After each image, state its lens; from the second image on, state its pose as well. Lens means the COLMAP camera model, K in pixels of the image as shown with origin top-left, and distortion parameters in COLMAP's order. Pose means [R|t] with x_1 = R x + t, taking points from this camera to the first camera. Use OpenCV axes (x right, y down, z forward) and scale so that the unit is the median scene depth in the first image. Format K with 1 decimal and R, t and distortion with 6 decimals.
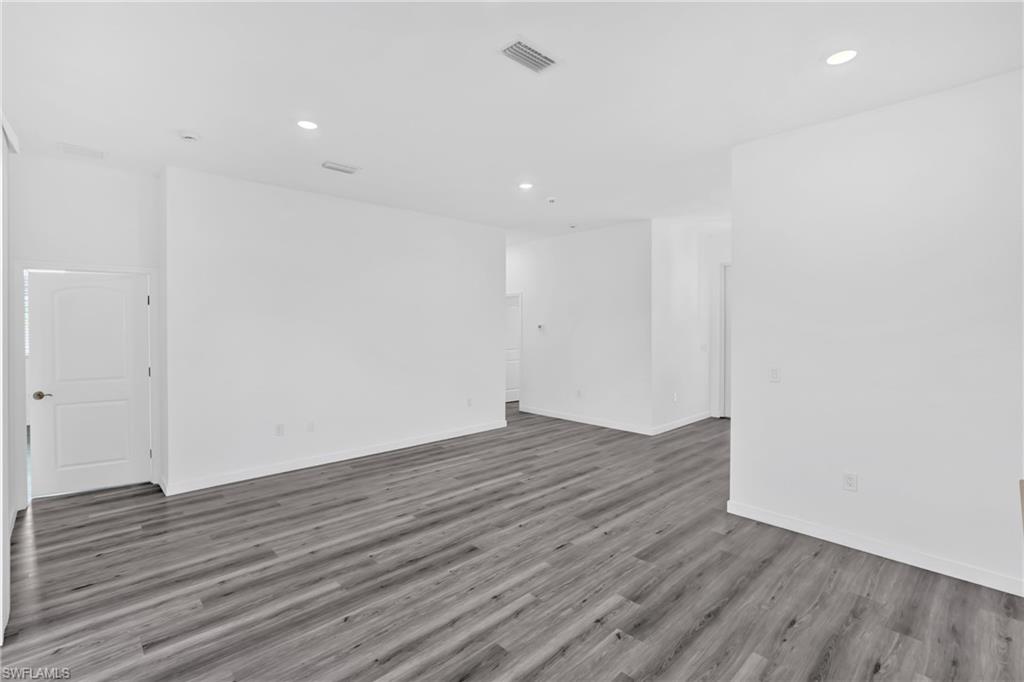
lens RADIAL K [[467.6, 0, 506.6], [0, 467.6, 335.7], [0, 0, 1]] dist [-0.003439, 0.000207]
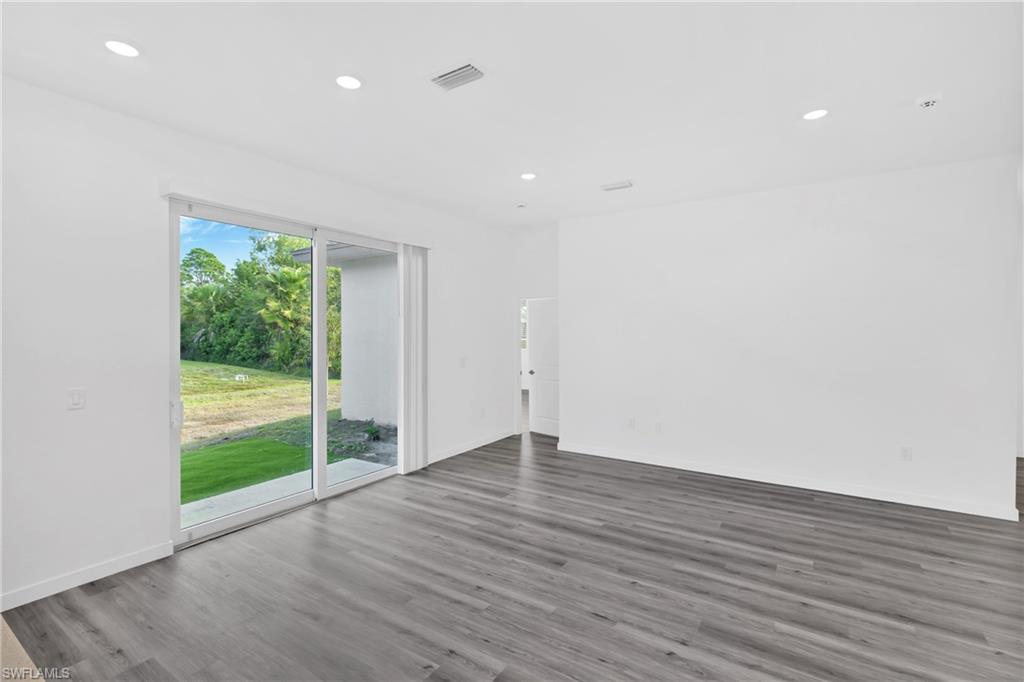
lens RADIAL K [[467.6, 0, 506.6], [0, 467.6, 335.7], [0, 0, 1]] dist [-0.003439, 0.000207]
pose [[0.226888, 0.009489, -0.973875, 0.718602], [-0.023024, 0.999725, 0.004376, -0.013175], [0.973649, 0.021430, 0.227044, 0.570155]]
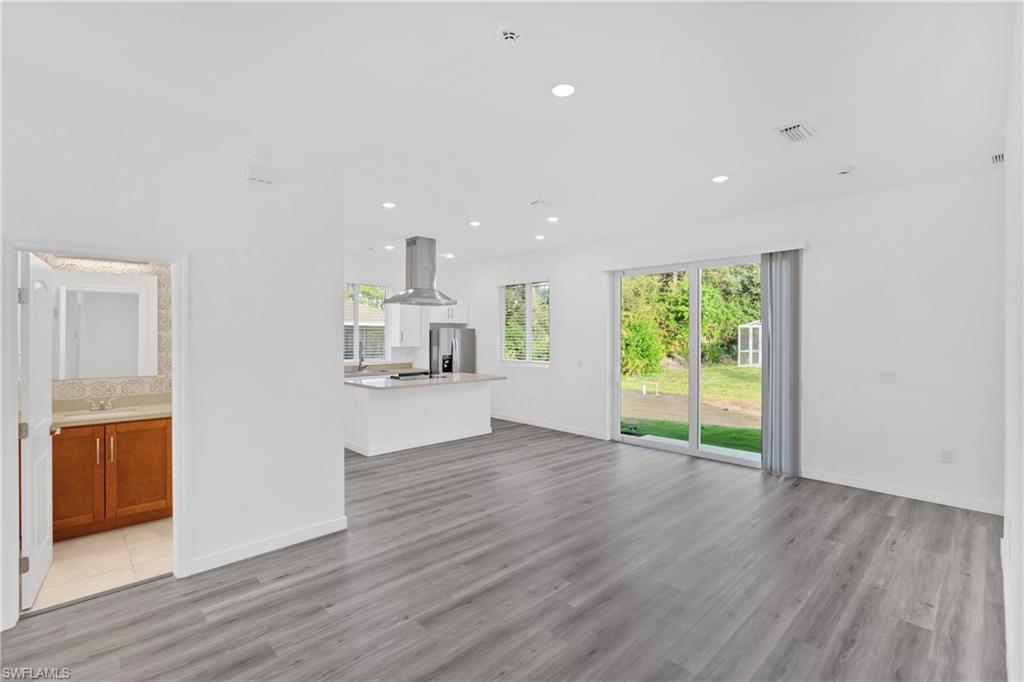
lens RADIAL K [[467.6, 0, 506.6], [0, 467.6, 335.7], [0, 0, 1]] dist [-0.003439, 0.000207]
pose [[-0.999969, -0.002434, -0.007485, 0.147406], [-0.002661, 0.999534, 0.030411, -0.056125], [0.007408, 0.030429, -0.999509, 1.997086]]
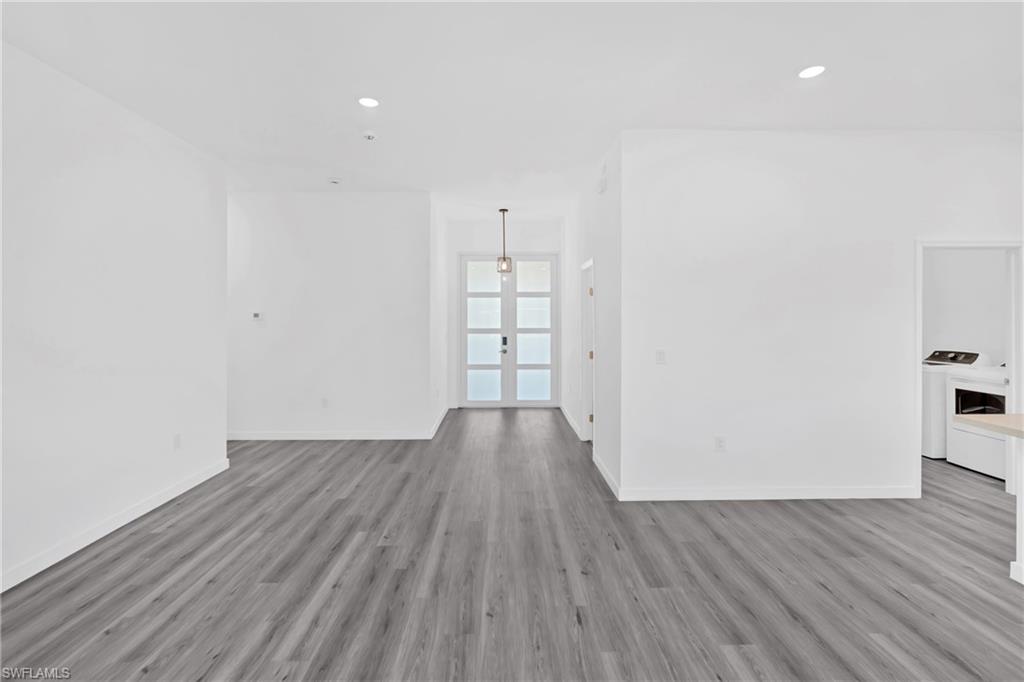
lens RADIAL K [[470.7, 0, 506.1], [0, 470.7, 317.5], [0, 0, 1]] dist [-0.009187, 0.000093]
pose [[0.674928, -0.003286, 0.737876, -0.409854], [0.021448, 0.999655, -0.015167, 0.007559], [-0.737572, 0.026063, 0.674765, 0.512073]]
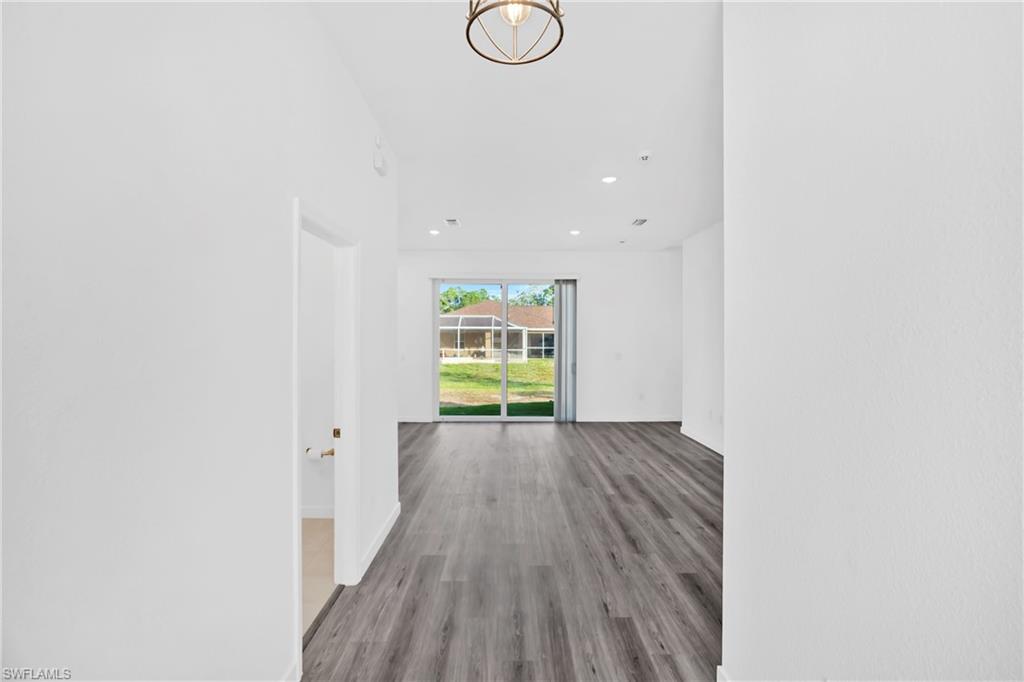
lens RADIAL K [[467.6, 0, 506.6], [0, 467.6, 335.7], [0, 0, 1]] dist [-0.003439, 0.000207]
pose [[-0.677917, -0.002353, -0.735135, 1.086834], [-0.020461, 0.999668, 0.015670, -0.031489], [0.734854, 0.025665, -0.677740, 1.884093]]
